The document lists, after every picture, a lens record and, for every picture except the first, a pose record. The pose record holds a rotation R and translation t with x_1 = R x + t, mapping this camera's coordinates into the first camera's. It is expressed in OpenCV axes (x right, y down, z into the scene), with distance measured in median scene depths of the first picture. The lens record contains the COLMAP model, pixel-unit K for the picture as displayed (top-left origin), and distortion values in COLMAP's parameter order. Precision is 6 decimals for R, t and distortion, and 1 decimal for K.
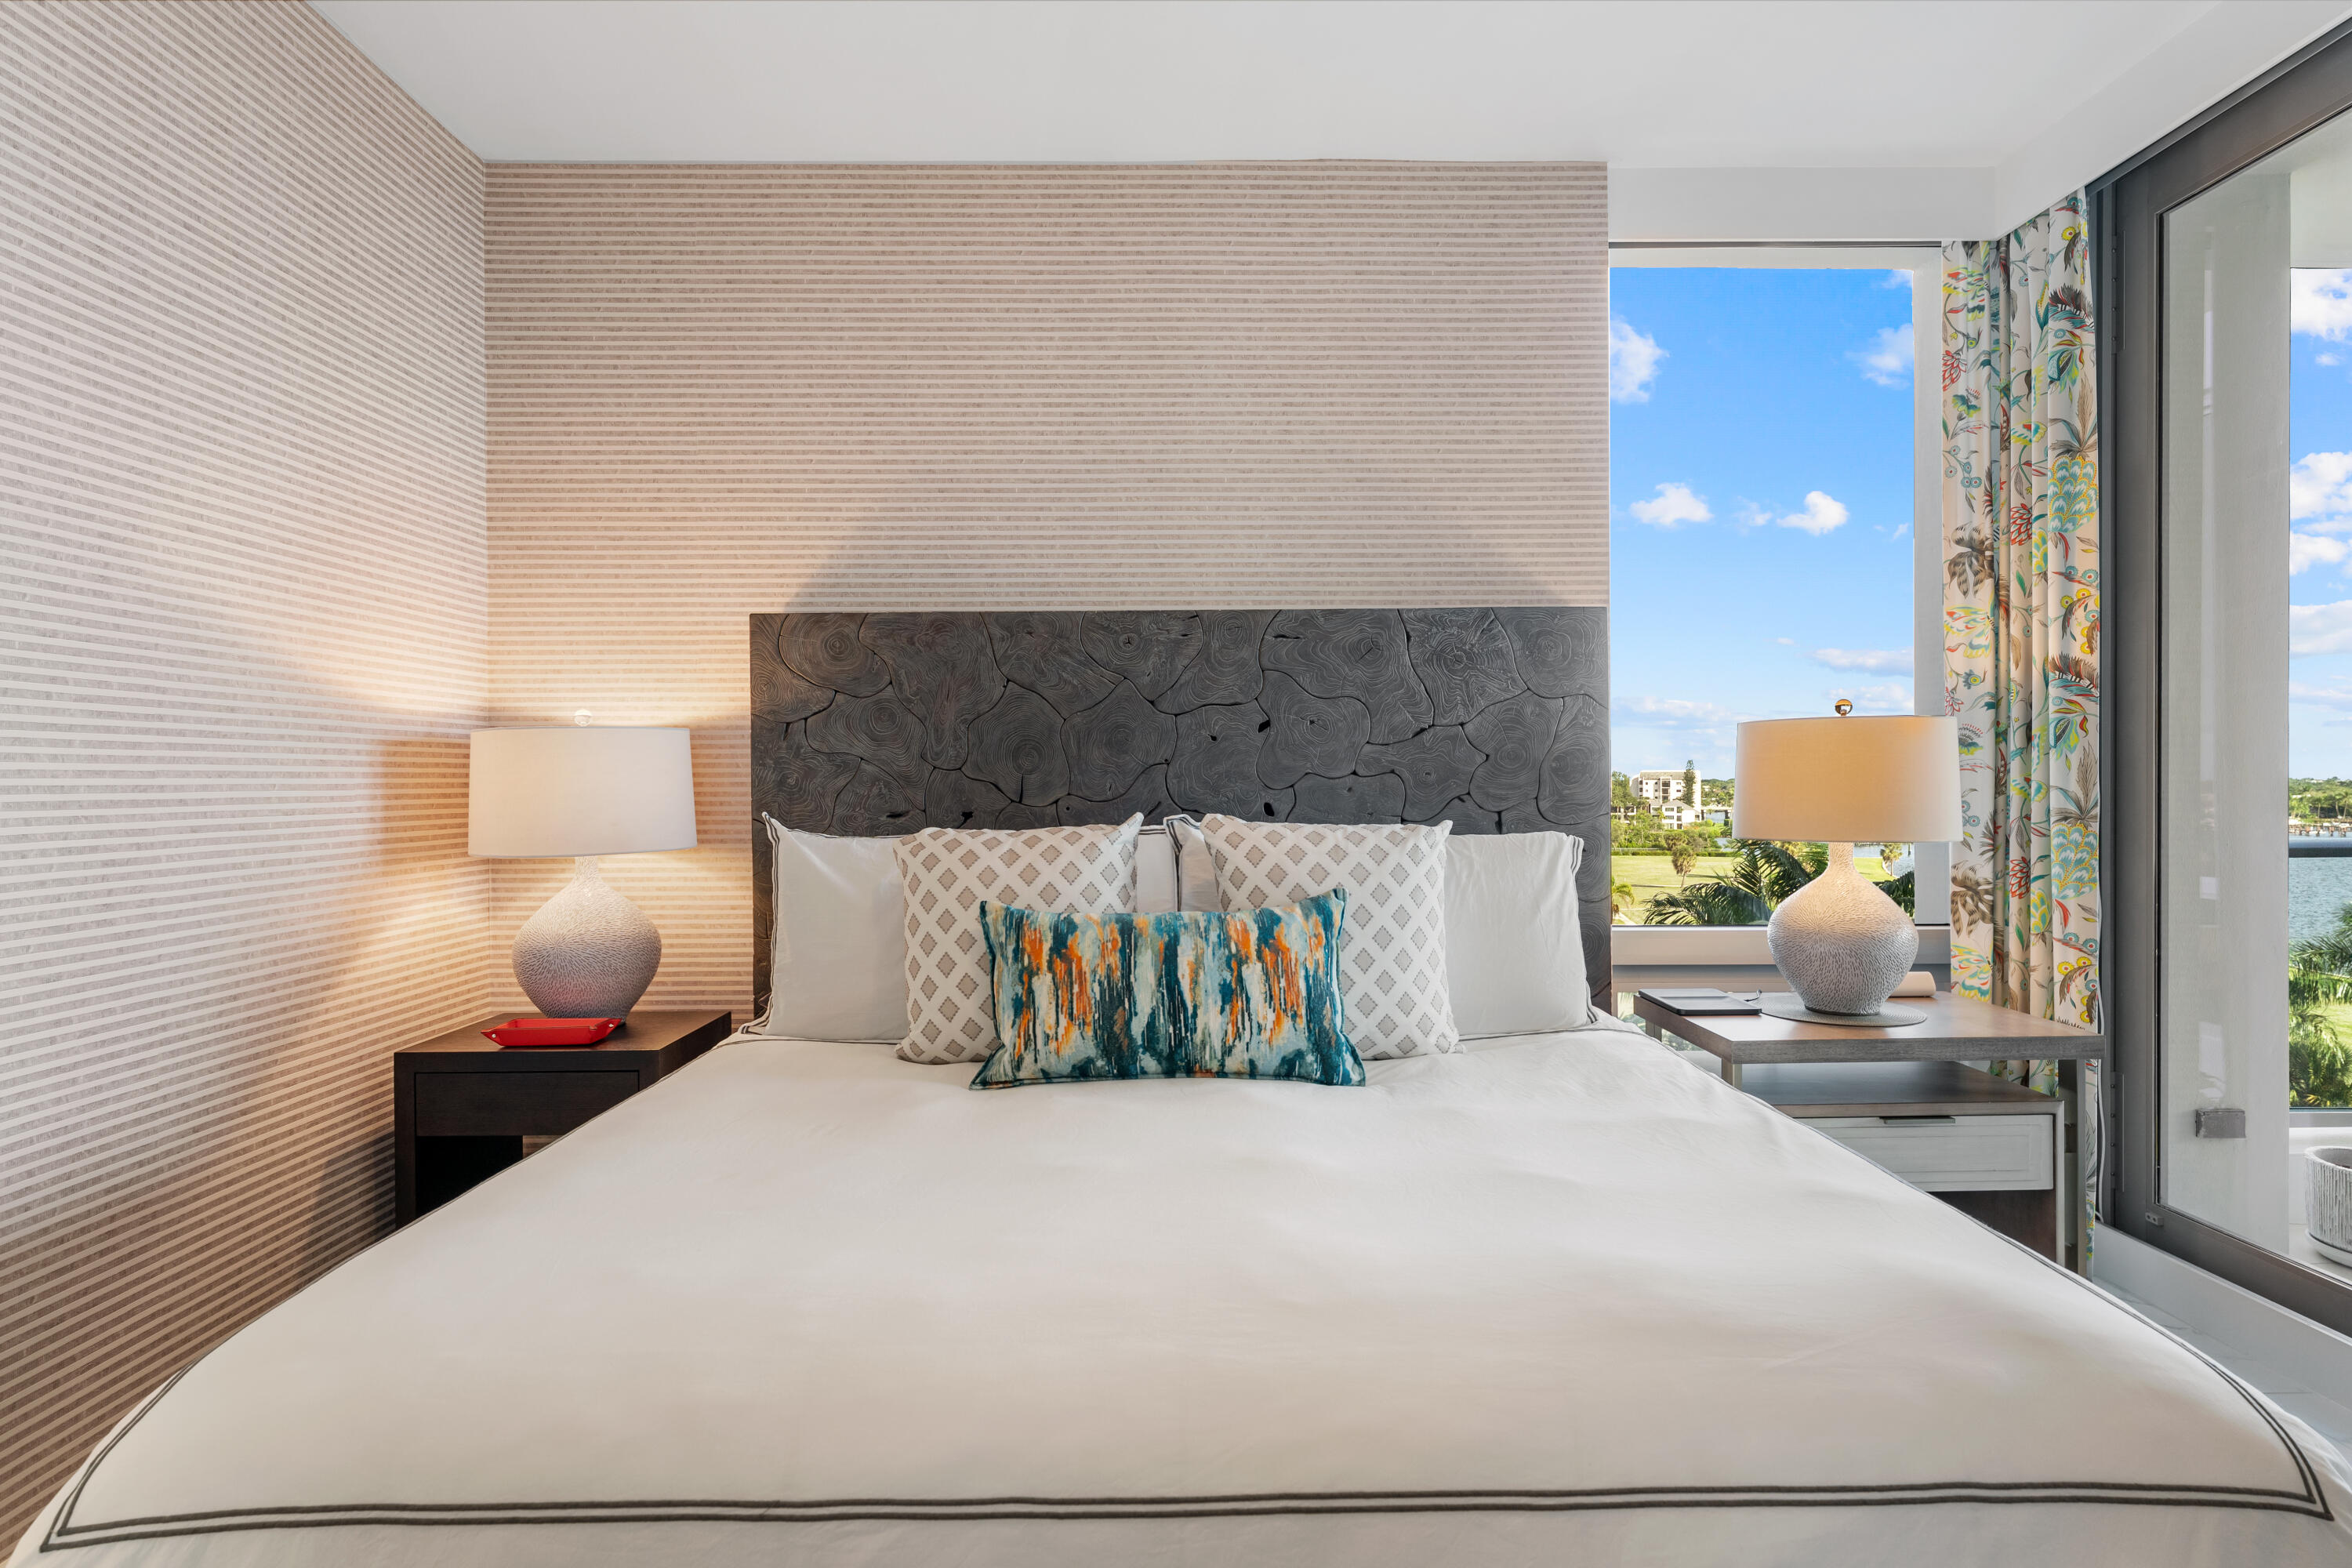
lens RADIAL K [[1262.4, 0, 1186.6], [0, 1262.4, 789.3], [0, 0, 1]] dist [0.000563, -0.000458]
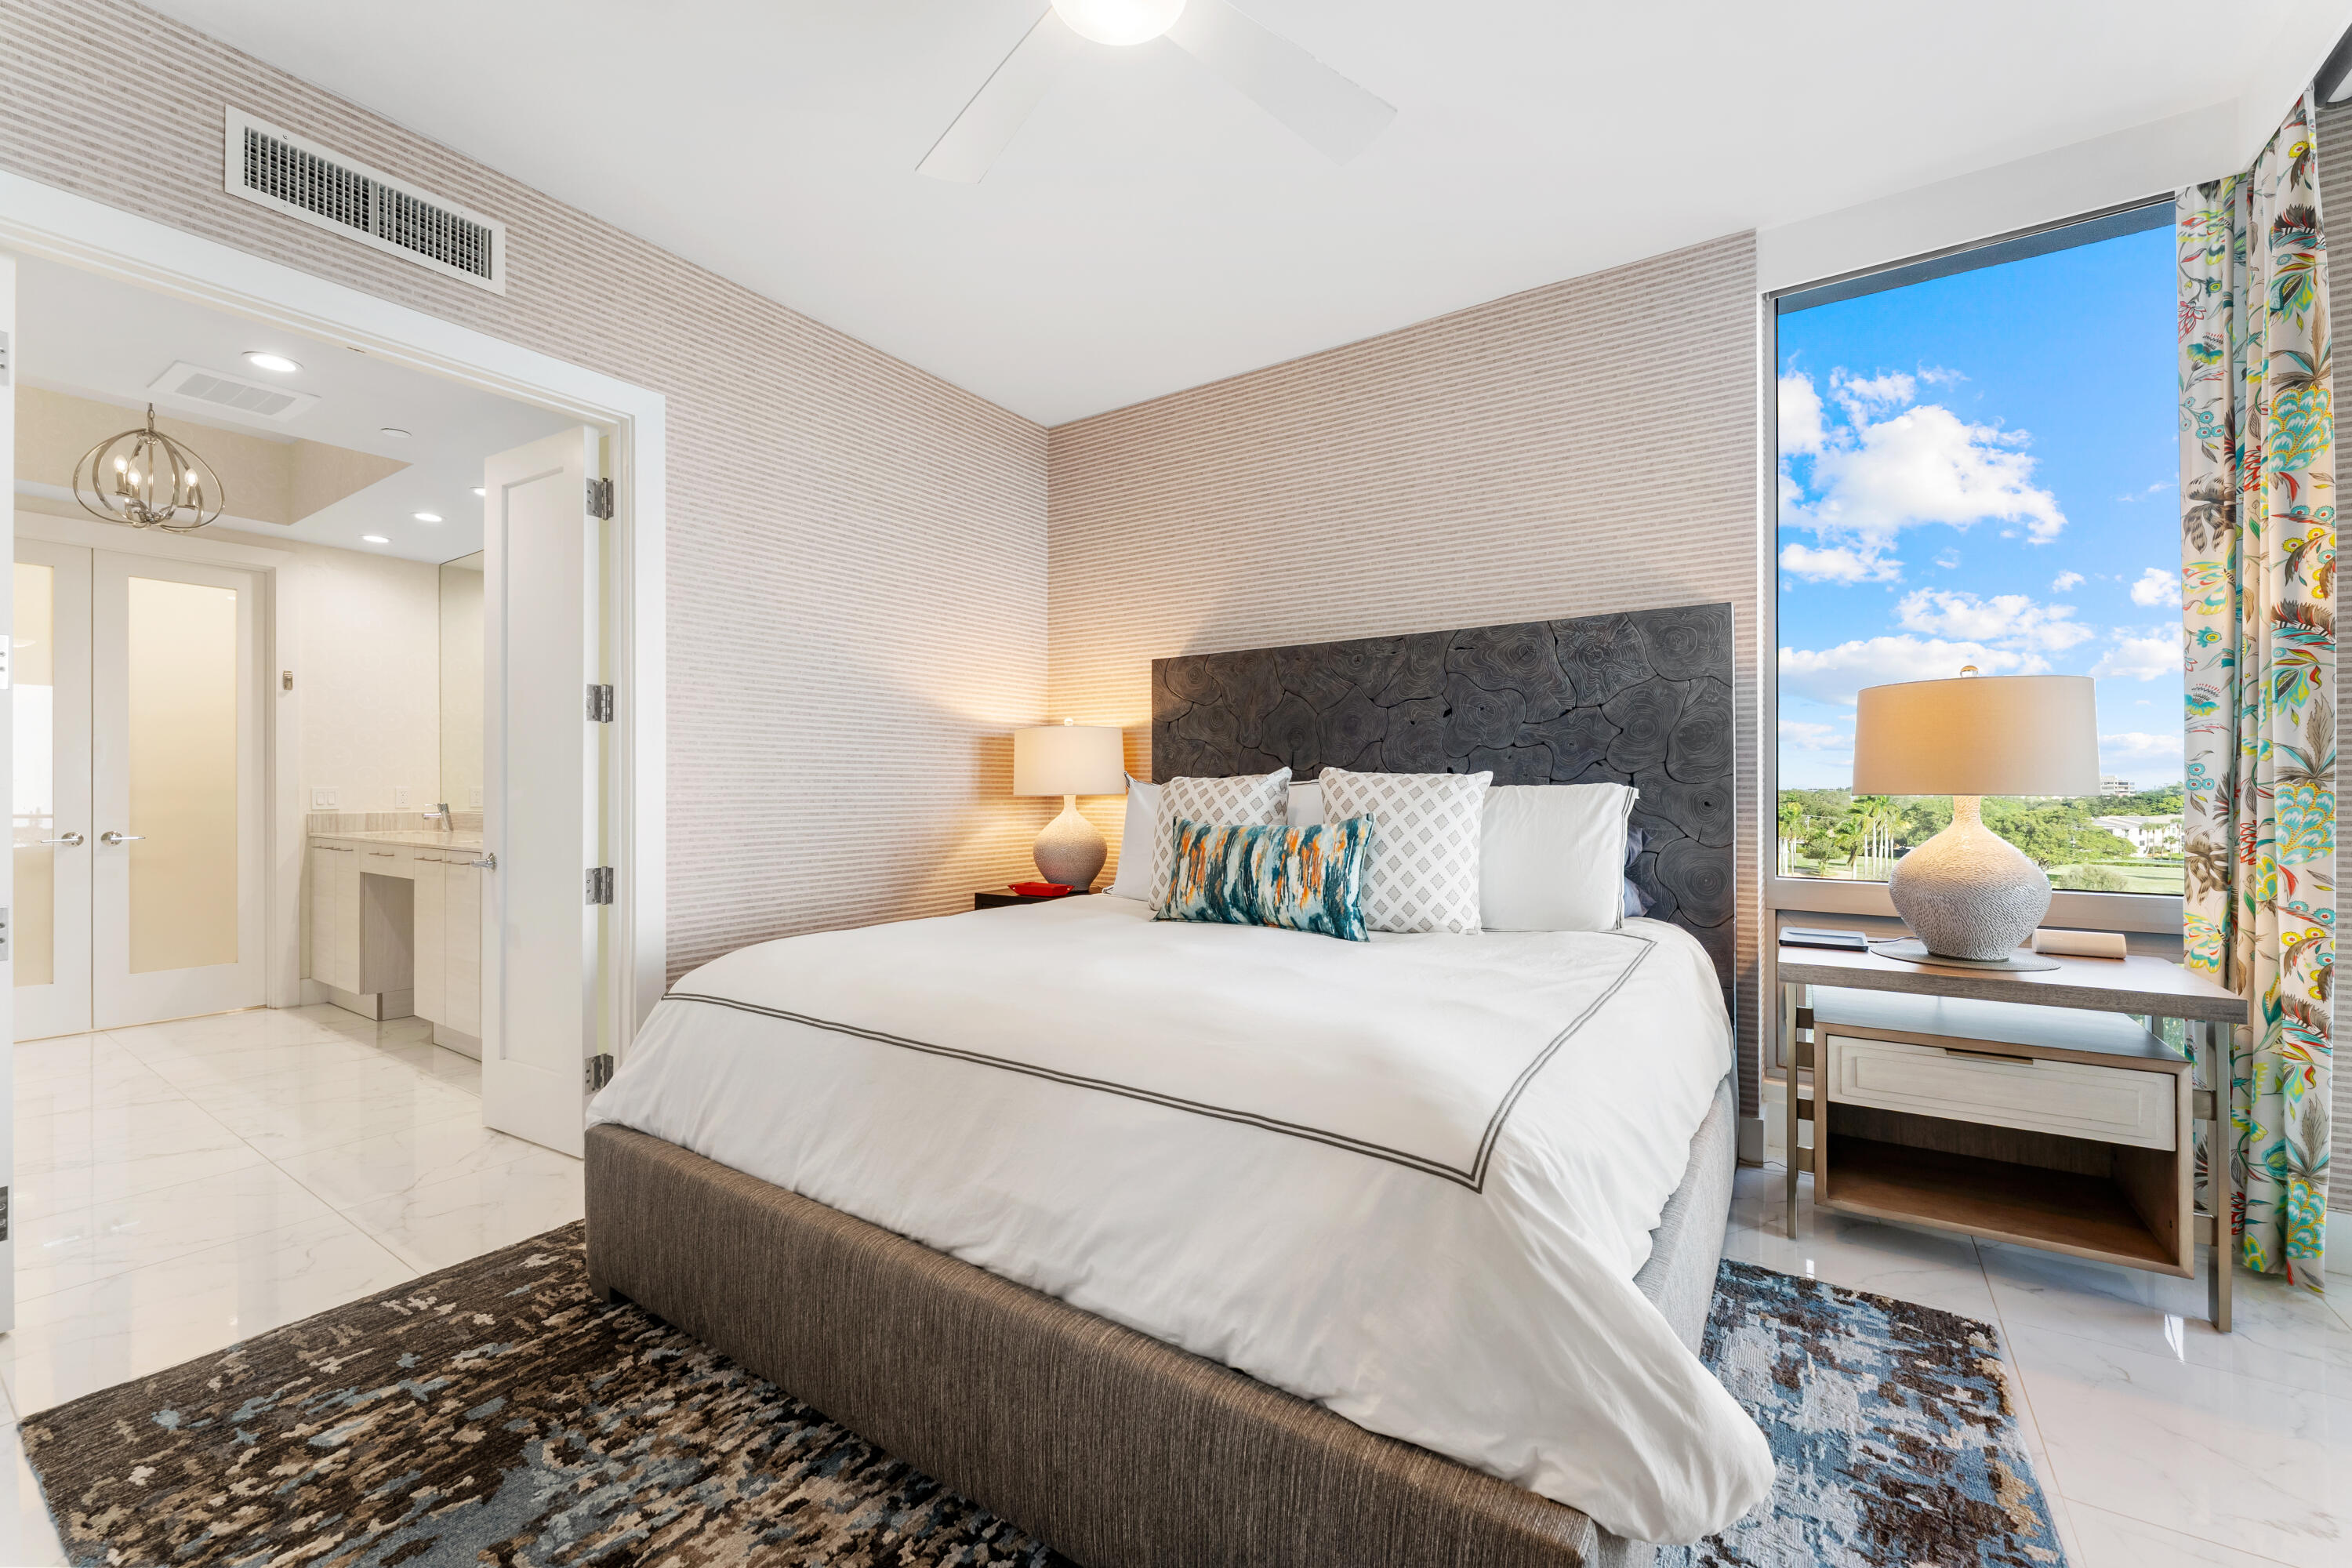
lens RADIAL K [[938.8, 0, 1183.3], [0, 938.8, 787.6], [0, 0, 1]] dist [0.000125, -0.001028]
pose [[0.824985, 0.004966, -0.565133, 0.413688], [-0.008416, 0.999958, -0.003499, 0.039667], [0.565092, 0.007642, 0.824993, -0.029981]]
